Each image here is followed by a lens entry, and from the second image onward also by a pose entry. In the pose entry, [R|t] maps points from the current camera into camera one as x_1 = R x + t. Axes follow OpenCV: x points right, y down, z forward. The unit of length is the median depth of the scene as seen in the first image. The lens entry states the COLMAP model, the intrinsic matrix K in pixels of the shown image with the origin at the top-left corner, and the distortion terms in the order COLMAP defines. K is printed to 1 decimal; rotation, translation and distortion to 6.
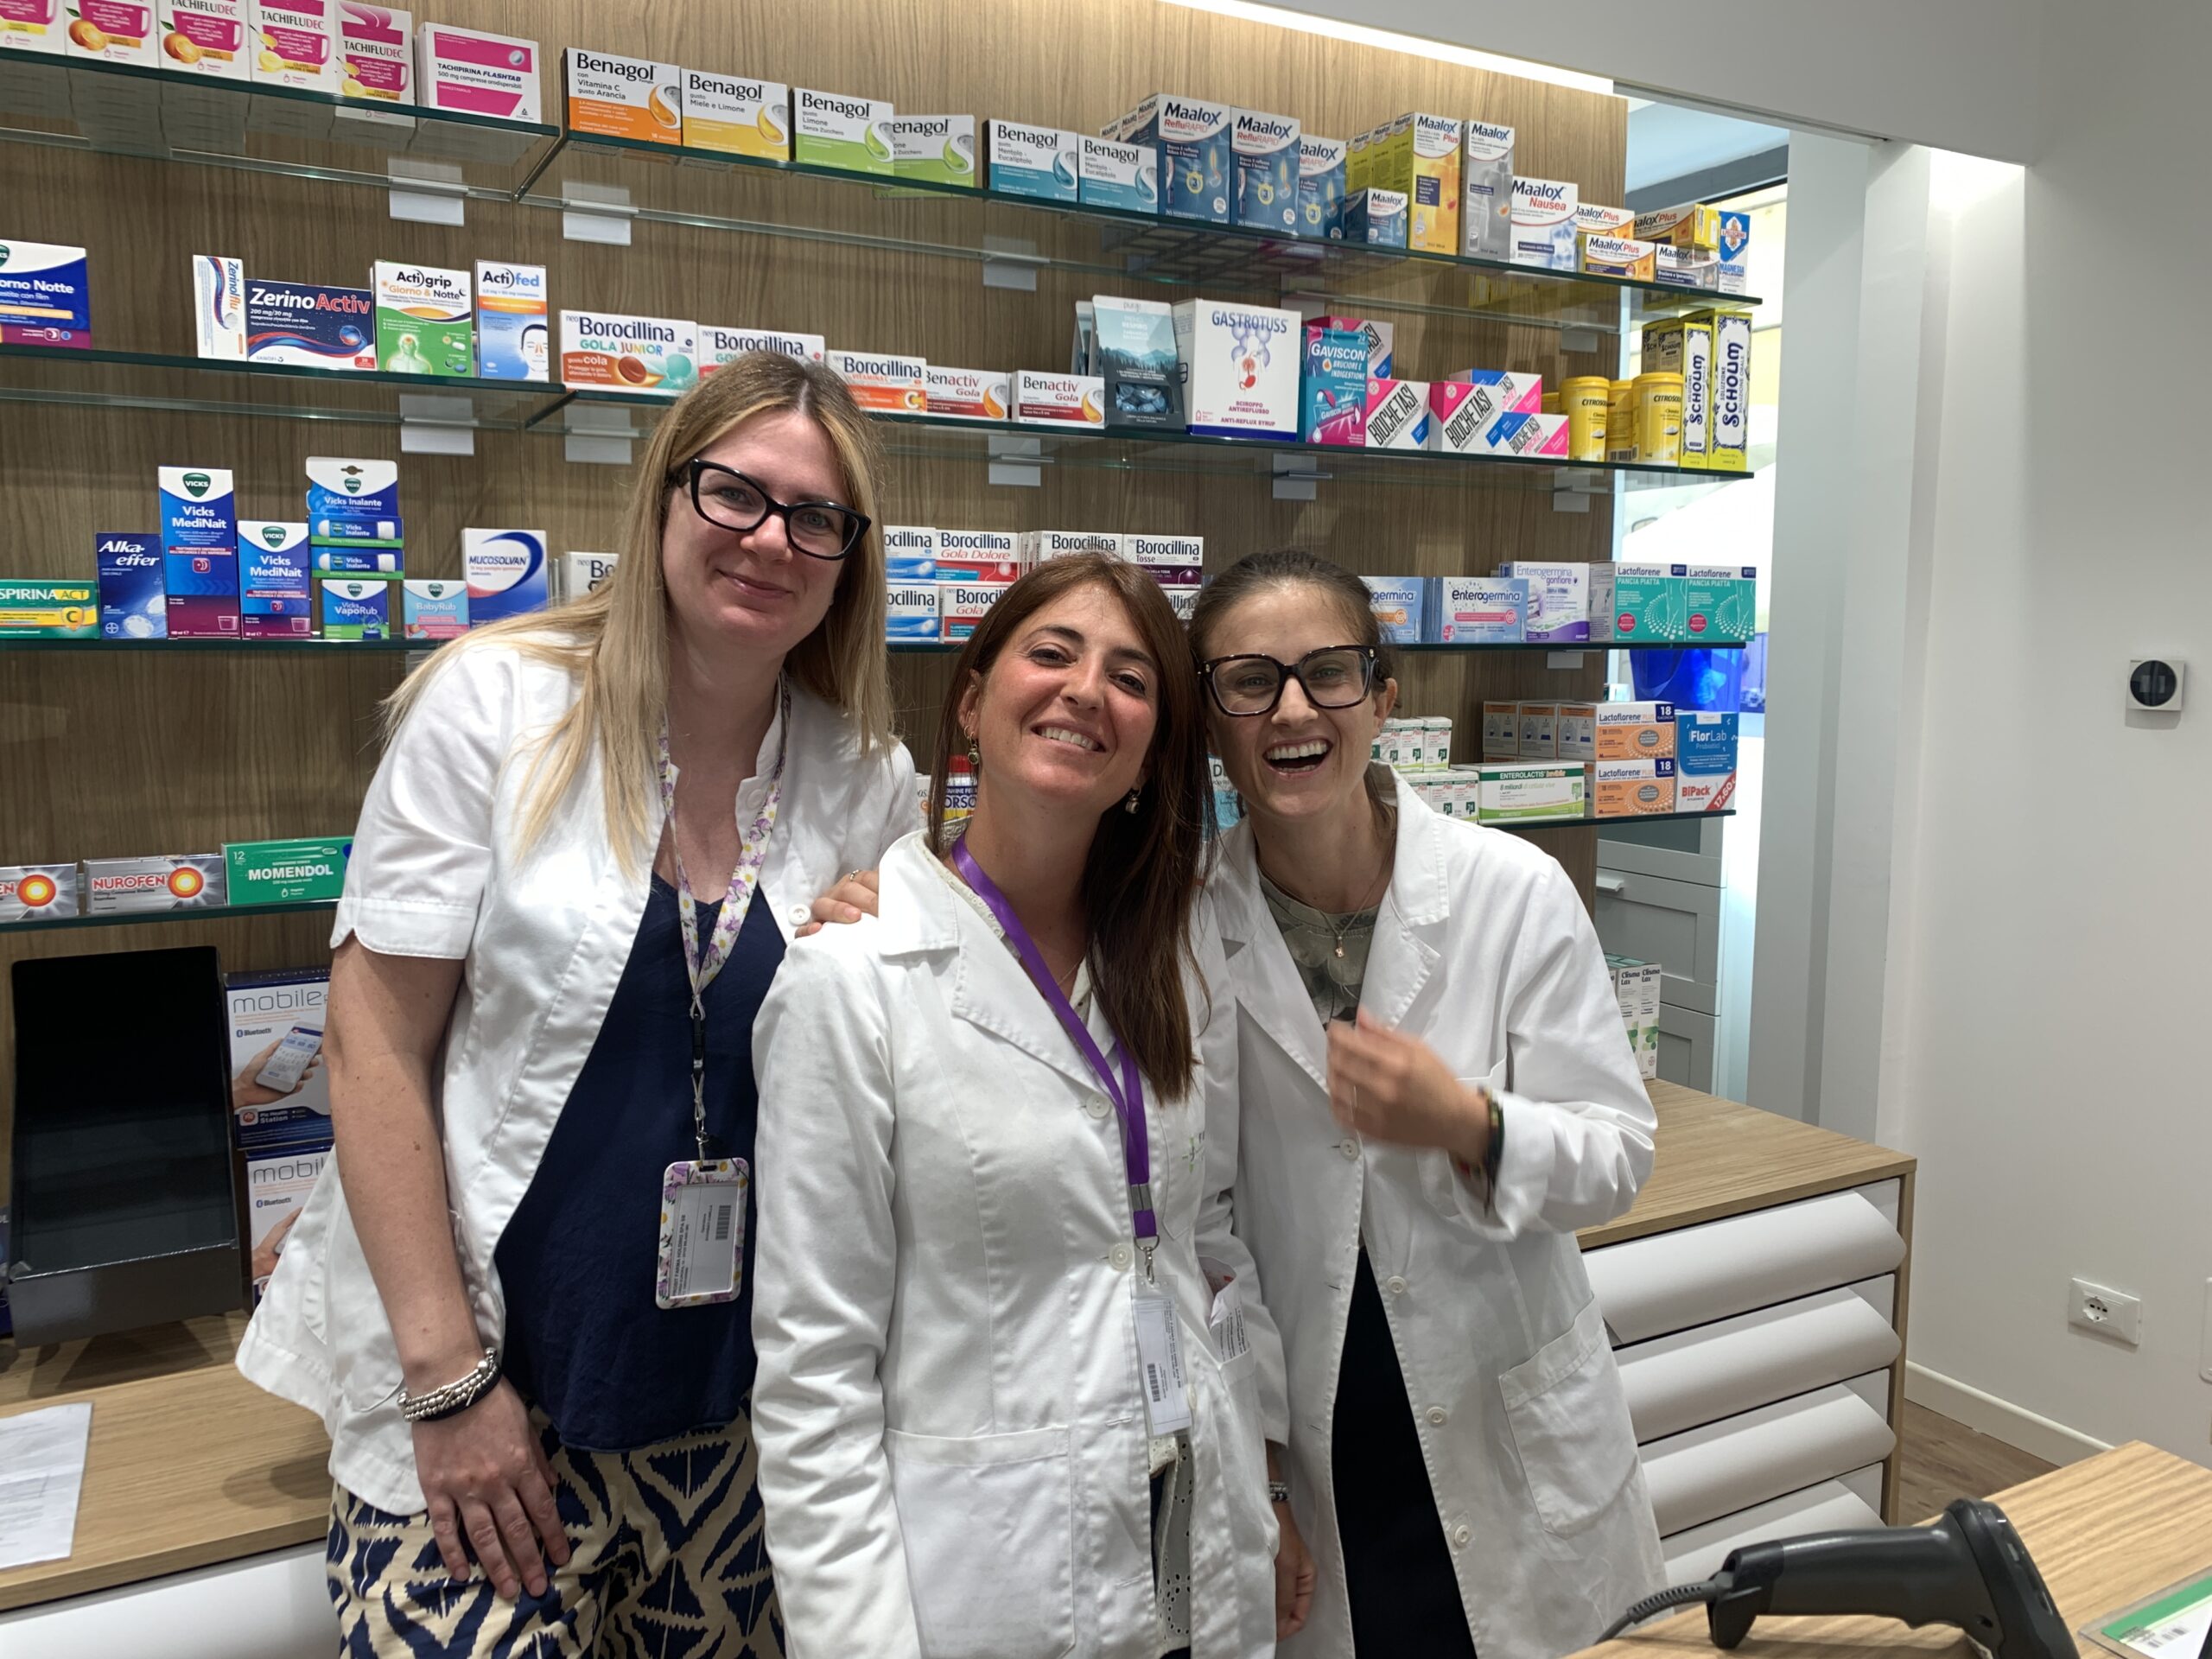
lens RADIAL K [[1684.9, 0, 1056.0], [0, 1684.9, 772.5], [0, 0, 1]] dist [-0.001591, 0.003500]
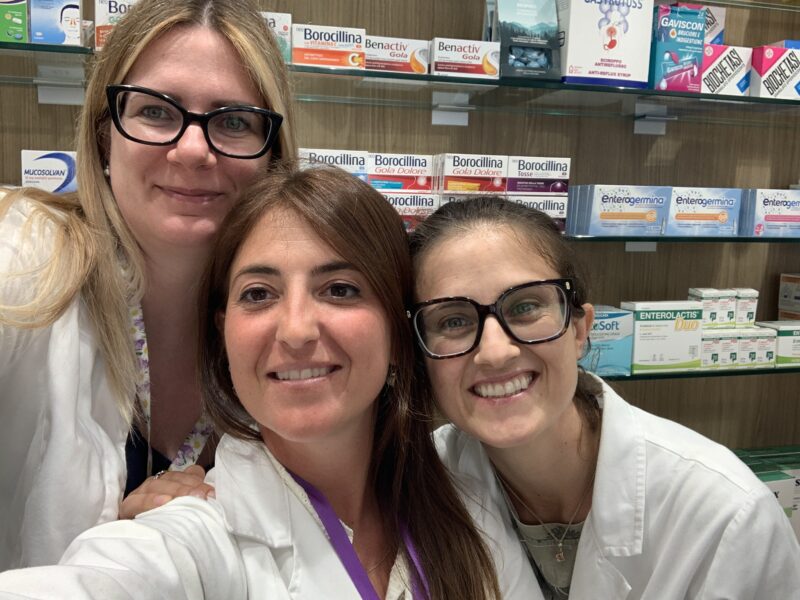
lens RADIAL K [[743.2, 0, 400.0], [0, 743.2, 300.0], [0, 0, 1]] dist [0.020350, -0.065611]
pose [[0.976467, 0.037644, -0.212356, 0.083462], [-0.030531, 0.998861, 0.036677, -0.041481], [0.213495, -0.029330, 0.976504, 0.366983]]
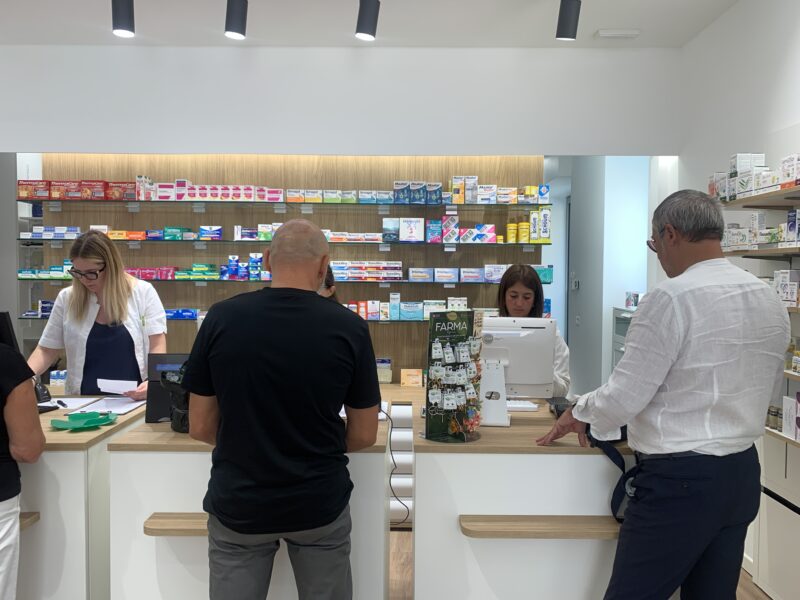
lens RADIAL K [[602.9, 0, 396.9], [0, 602.9, 294.4], [0, 0, 1]] dist [0.060440, -0.070914]
pose [[0.877941, 0.016897, -0.478470, 0.989349], [-0.043426, 0.998068, -0.044436, 0.049056], [0.476795, 0.059790, 0.876979, -0.674986]]
